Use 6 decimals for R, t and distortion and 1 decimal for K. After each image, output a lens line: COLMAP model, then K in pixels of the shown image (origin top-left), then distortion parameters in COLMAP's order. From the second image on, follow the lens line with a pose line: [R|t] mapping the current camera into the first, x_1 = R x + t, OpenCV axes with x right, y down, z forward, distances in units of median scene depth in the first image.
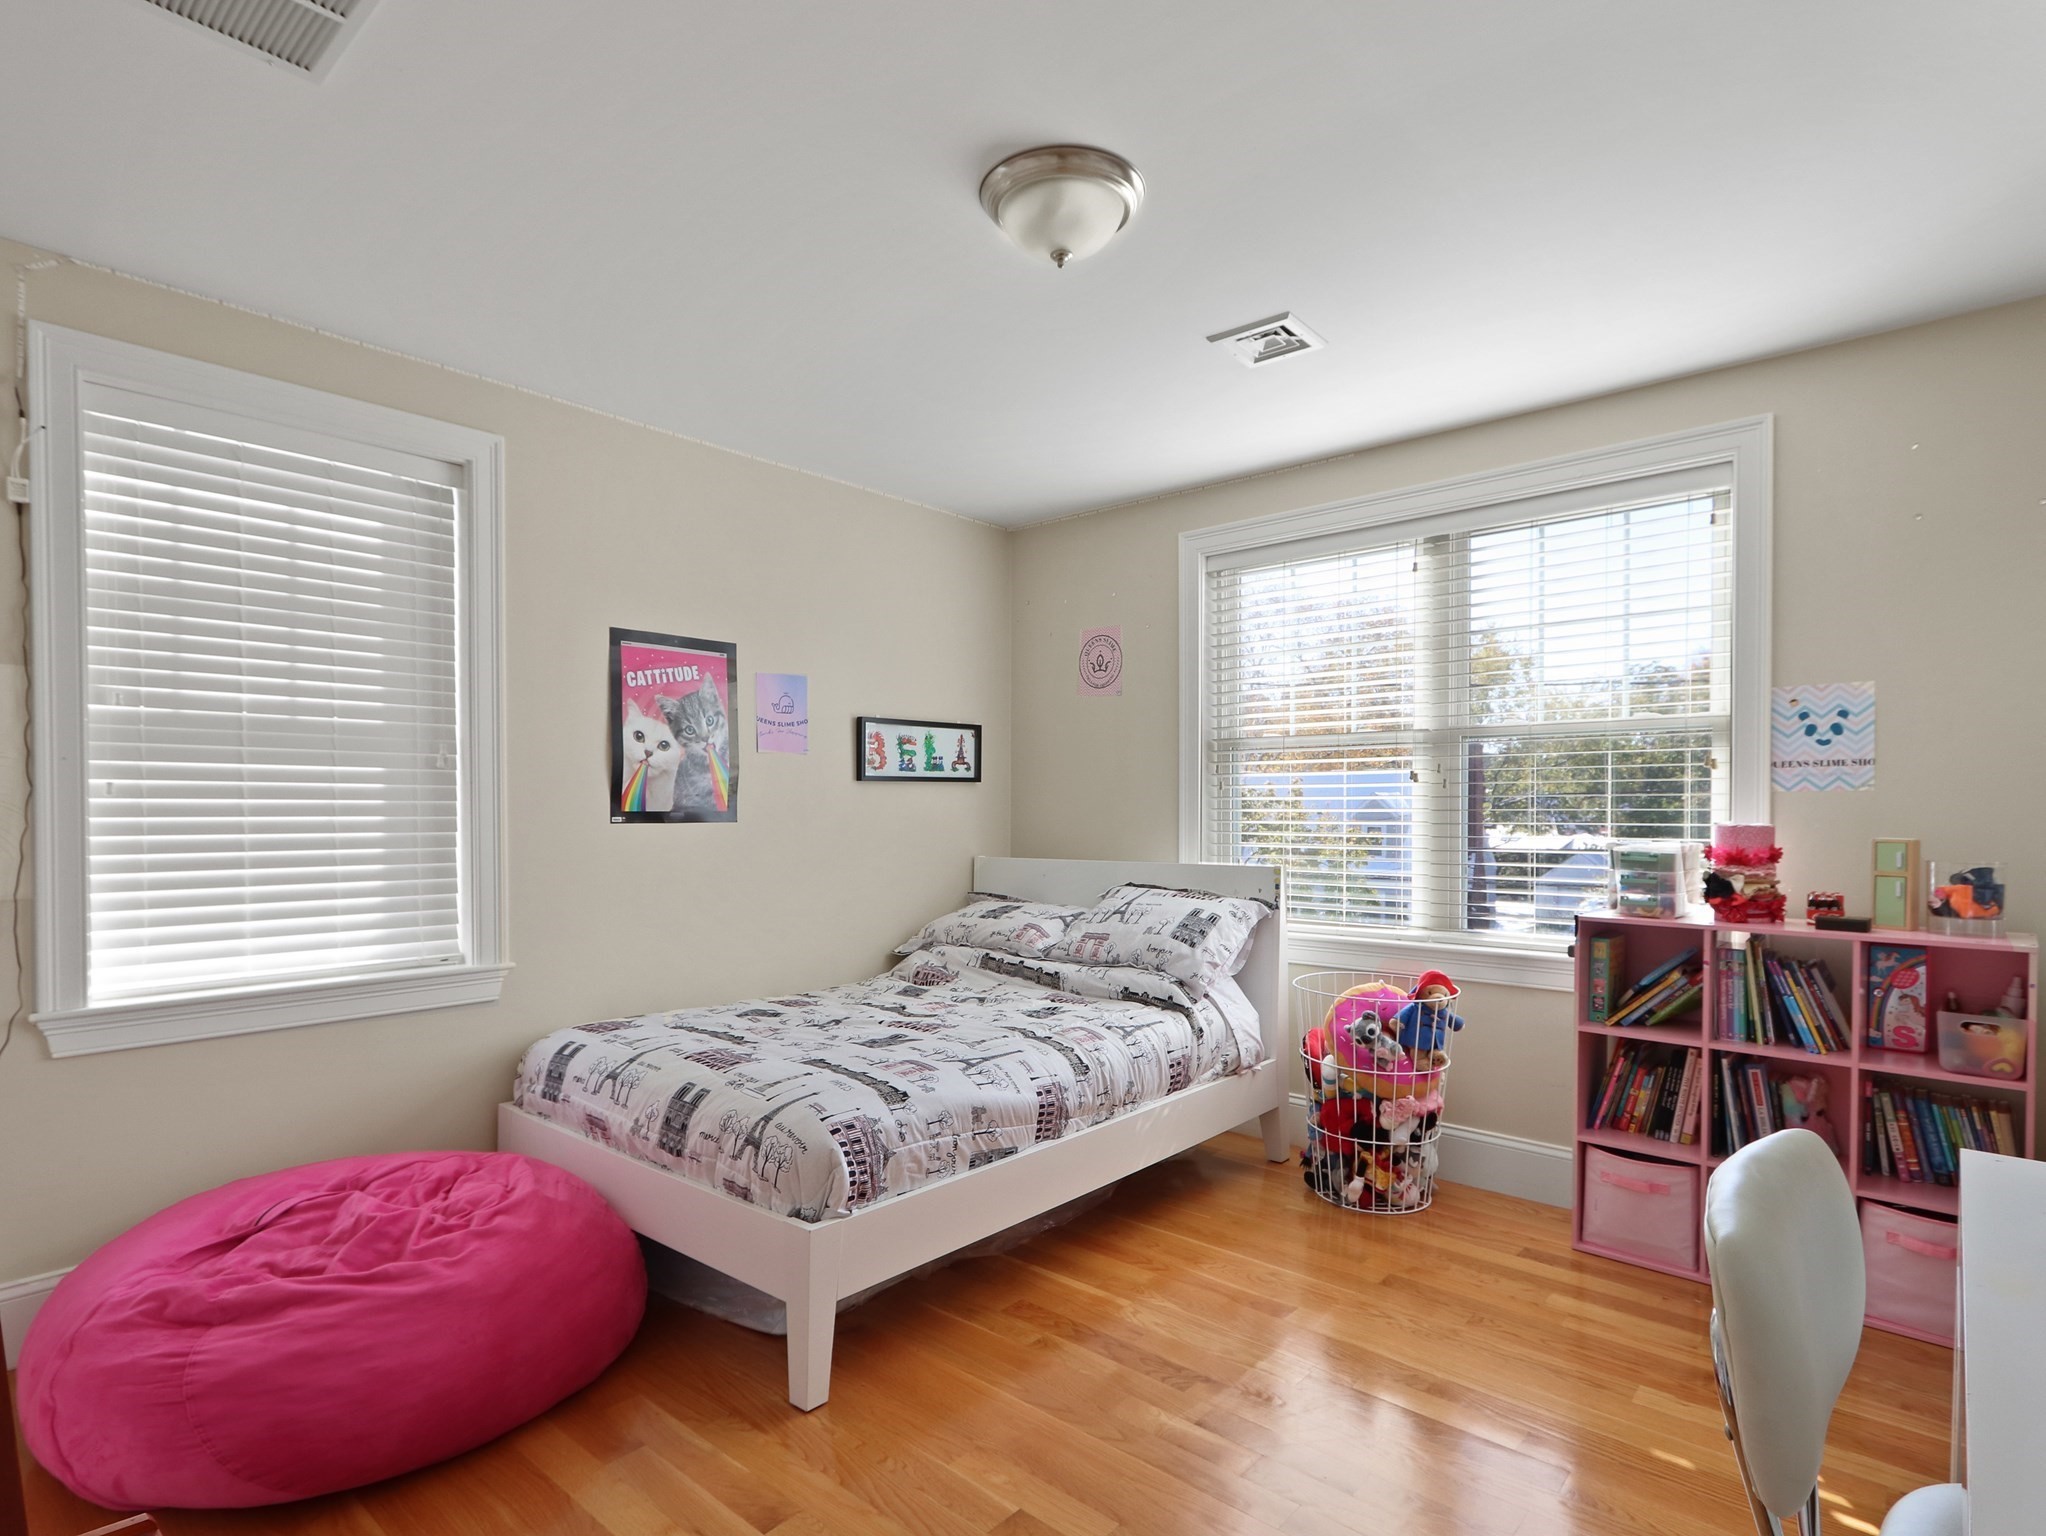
lens RADIAL K [[1068.0, 0, 1017.3], [0, 1068.0, 783.1], [0, 0, 1]] dist [-0.001190, -0.000712]
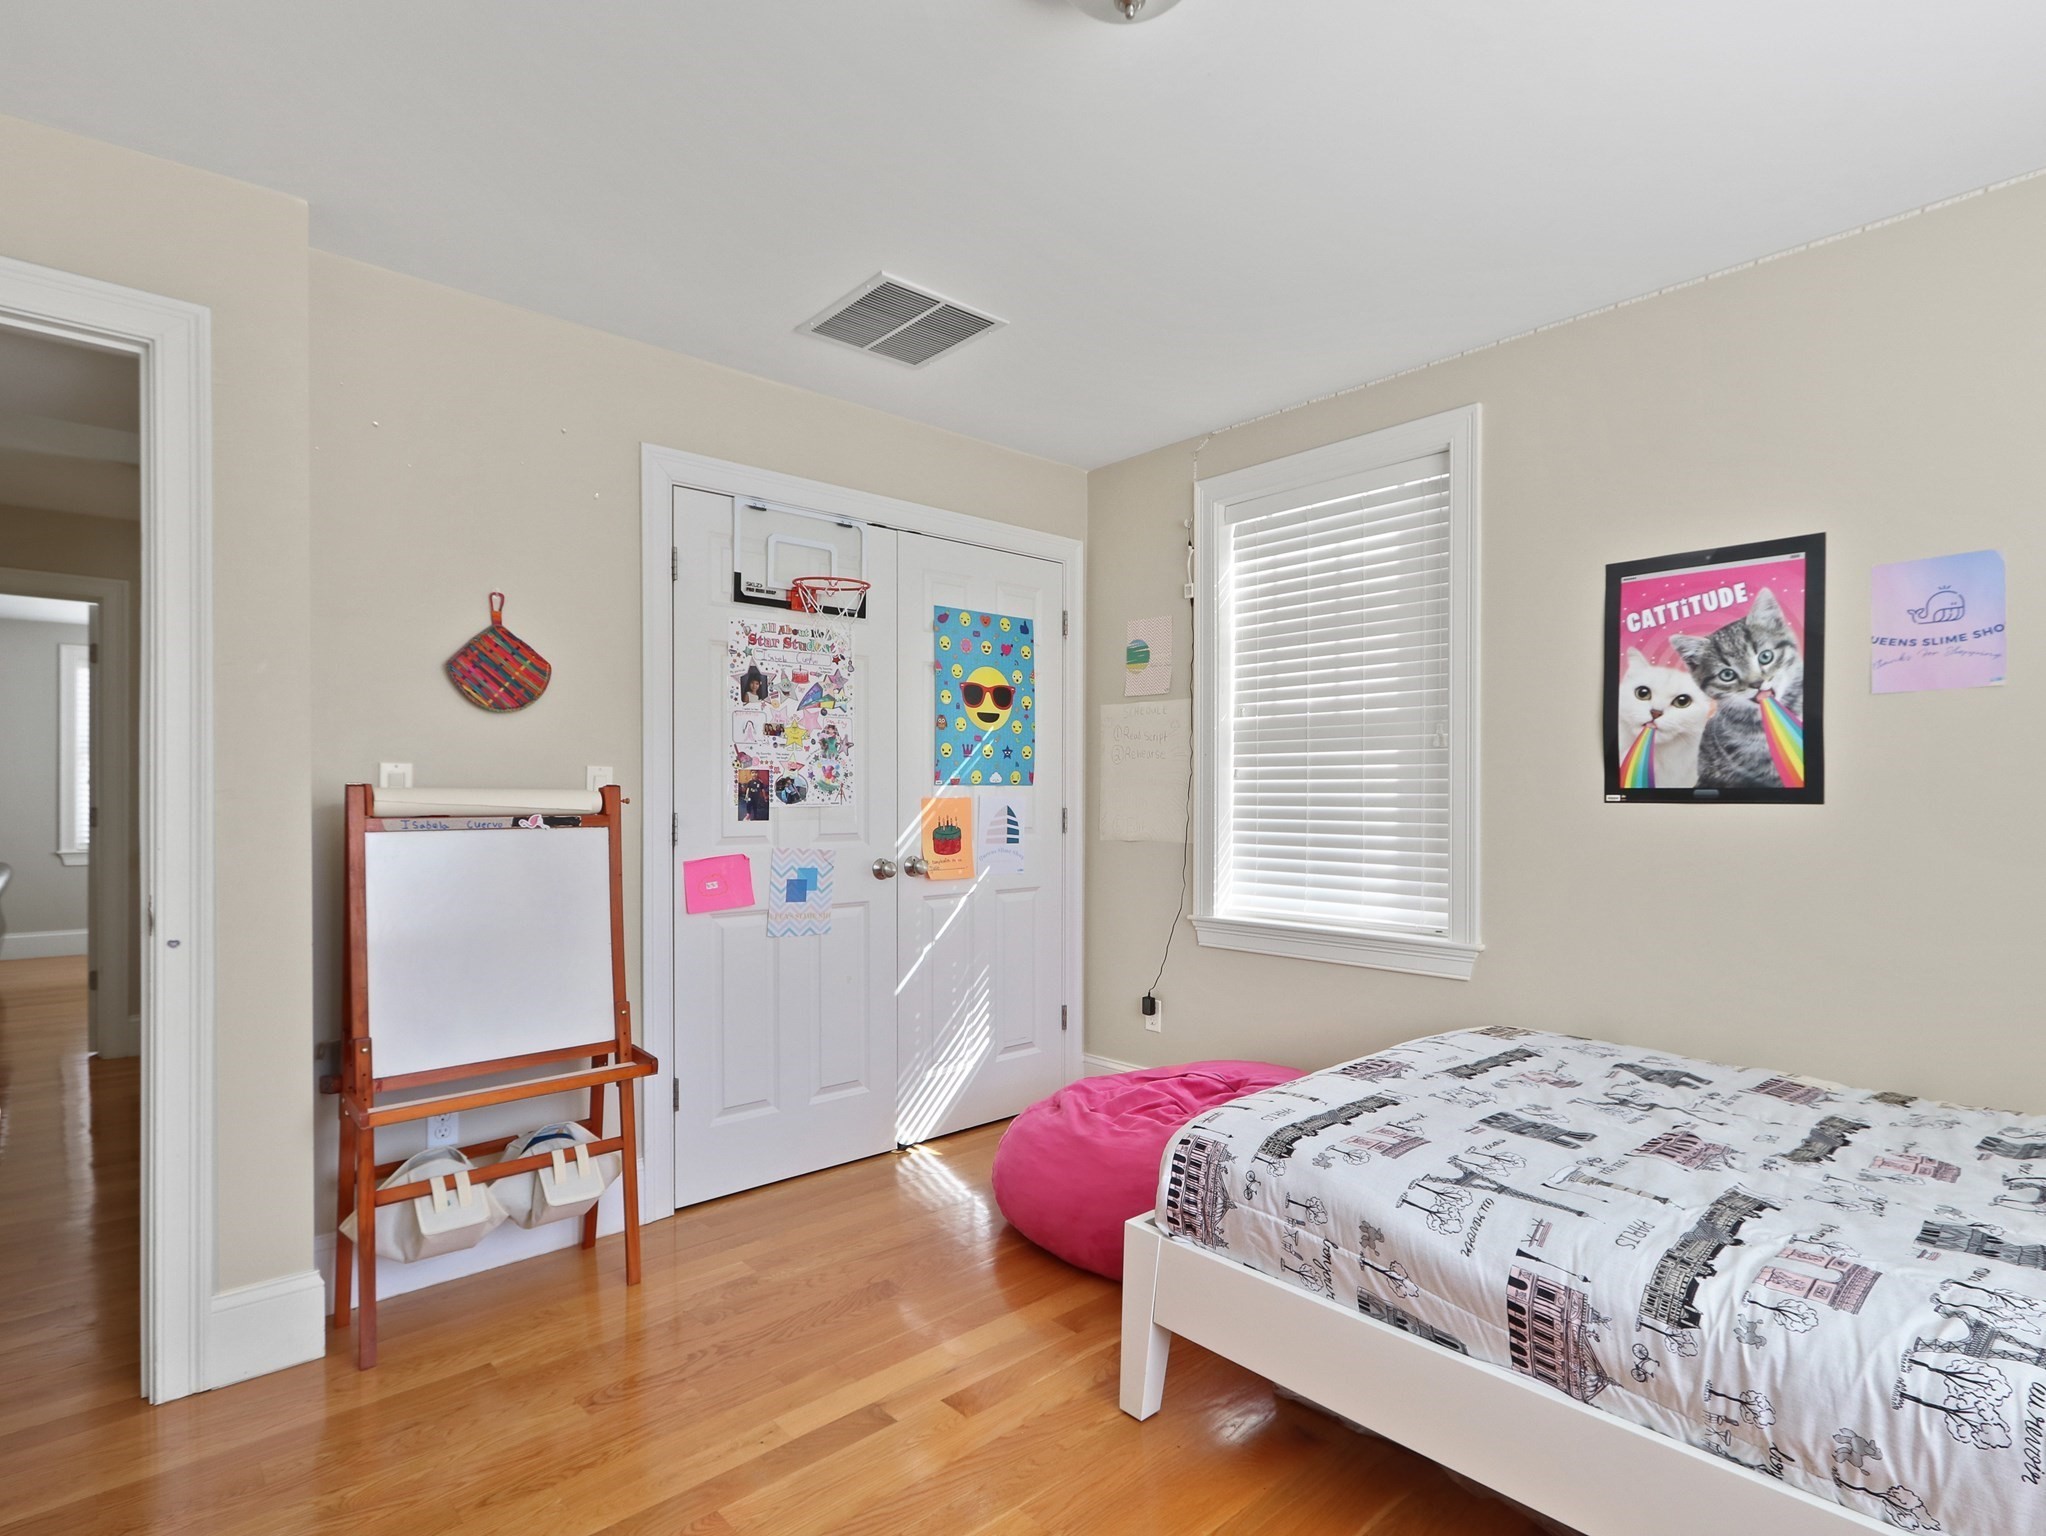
lens RADIAL K [[1053.5, 0, 1023.0], [0, 1053.5, 768.0], [0, 0, 1]] dist [0.000369, -0.000439]
pose [[-0.105210, -0.028462, -0.994043, 0.542659], [0.018516, 0.999361, -0.030574, 0.031395], [0.994278, -0.021622, -0.104615, 0.728921]]
